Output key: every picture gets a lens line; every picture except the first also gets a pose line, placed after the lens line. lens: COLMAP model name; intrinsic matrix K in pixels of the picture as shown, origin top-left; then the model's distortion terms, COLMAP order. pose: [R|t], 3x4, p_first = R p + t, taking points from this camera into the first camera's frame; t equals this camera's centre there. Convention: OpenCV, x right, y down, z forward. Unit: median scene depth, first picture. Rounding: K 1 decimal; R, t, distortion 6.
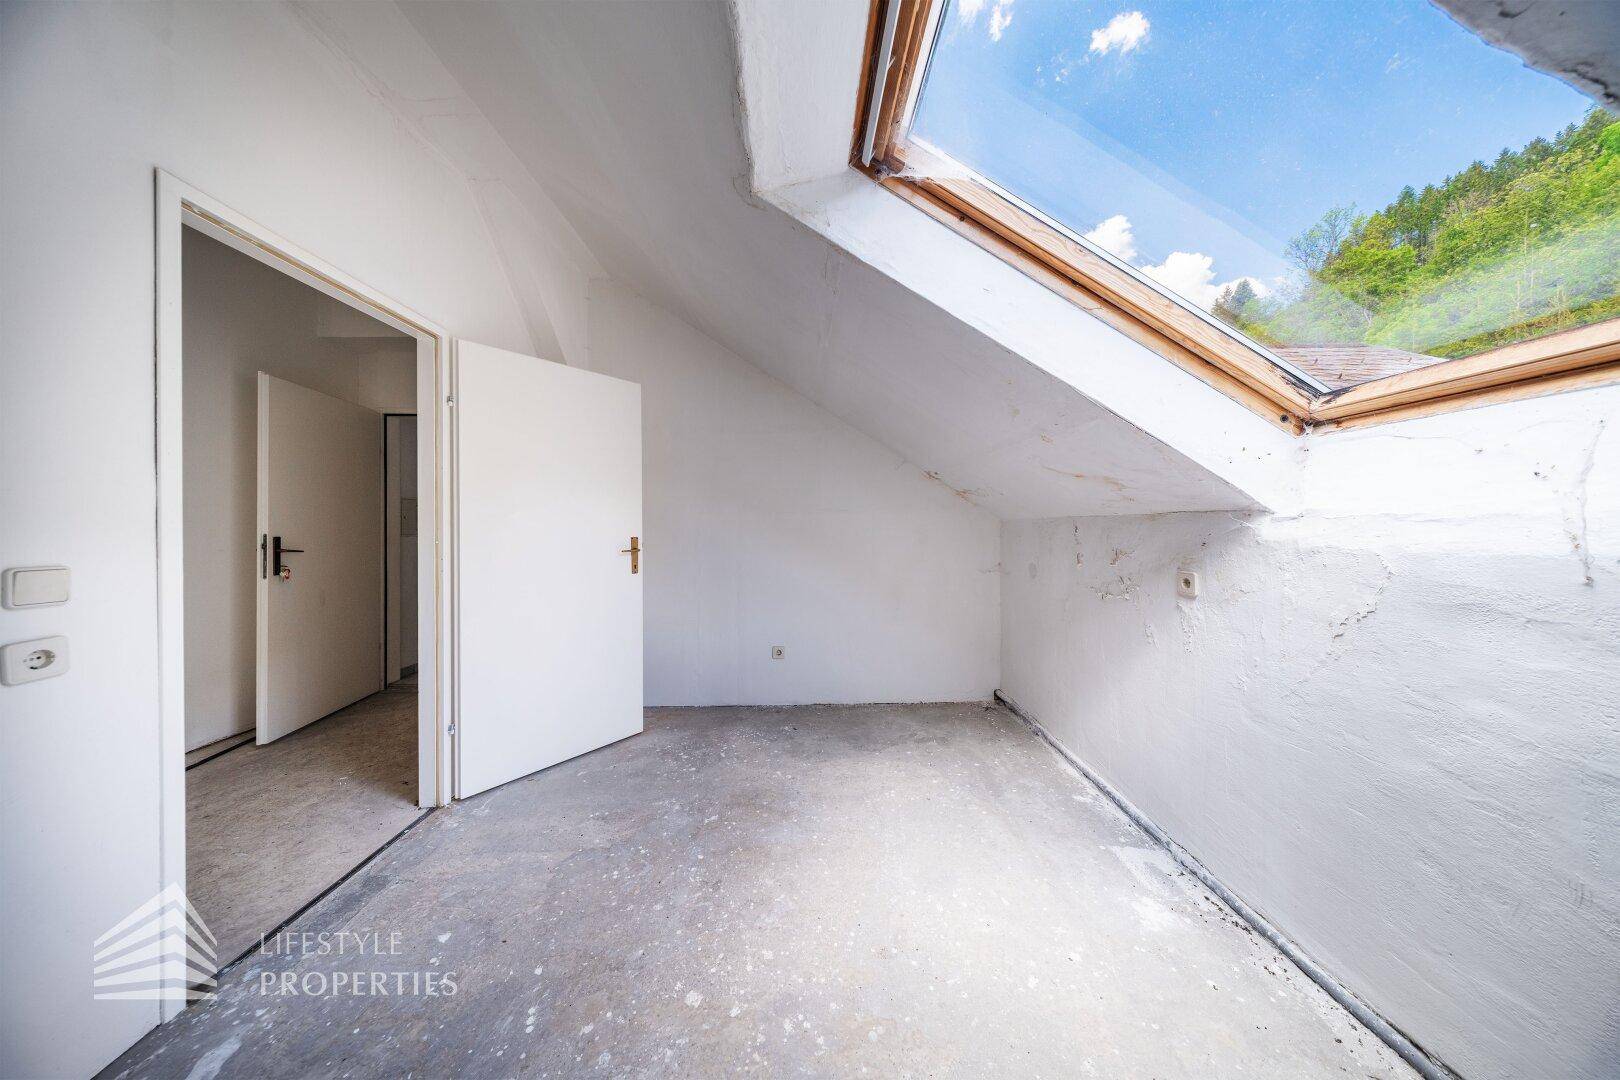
lens RADIAL K [[468.9, 0, 810.8], [0, 468.9, 541.2], [0, 0, 1]] dist [0.023405, -0.007718]
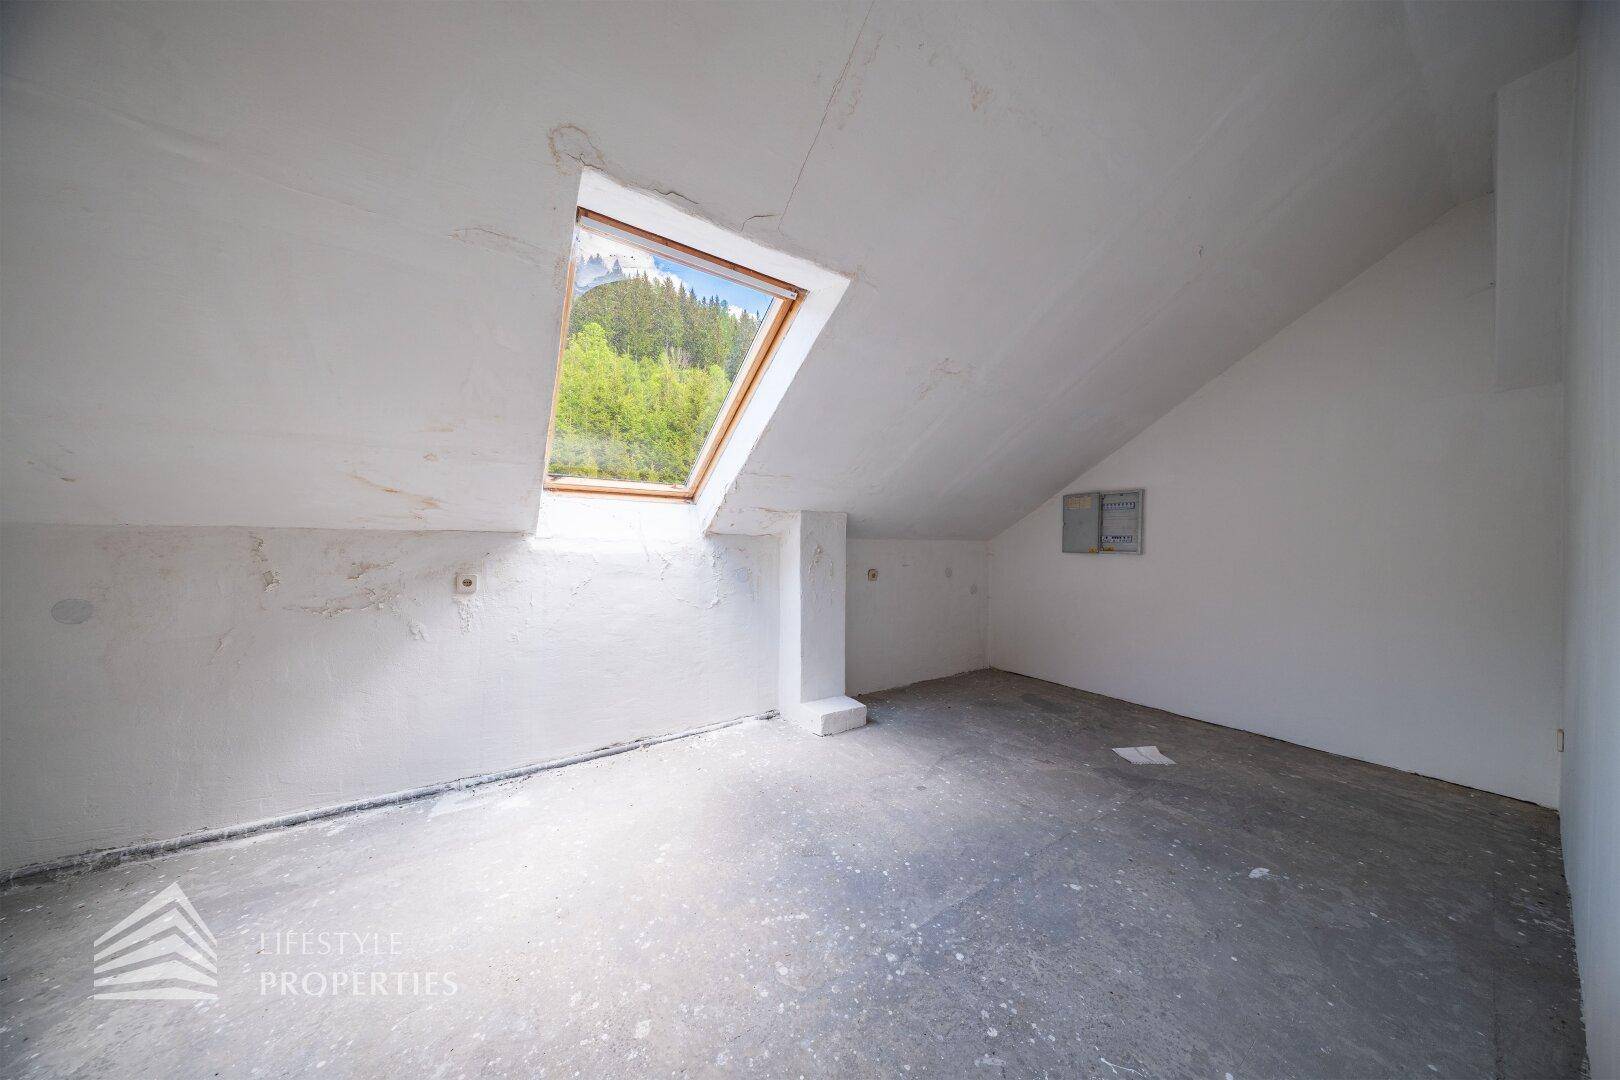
lens RADIAL K [[468.9, 0, 810.8], [0, 468.9, 541.2], [0, 0, 1]] dist [0.023405, -0.007718]
pose [[-0.540136, 0.018055, 0.841384, -1.005392], [0.018329, 0.999785, -0.009687, 0.001450], [-0.841378, 0.010190, -0.540351, 0.986246]]
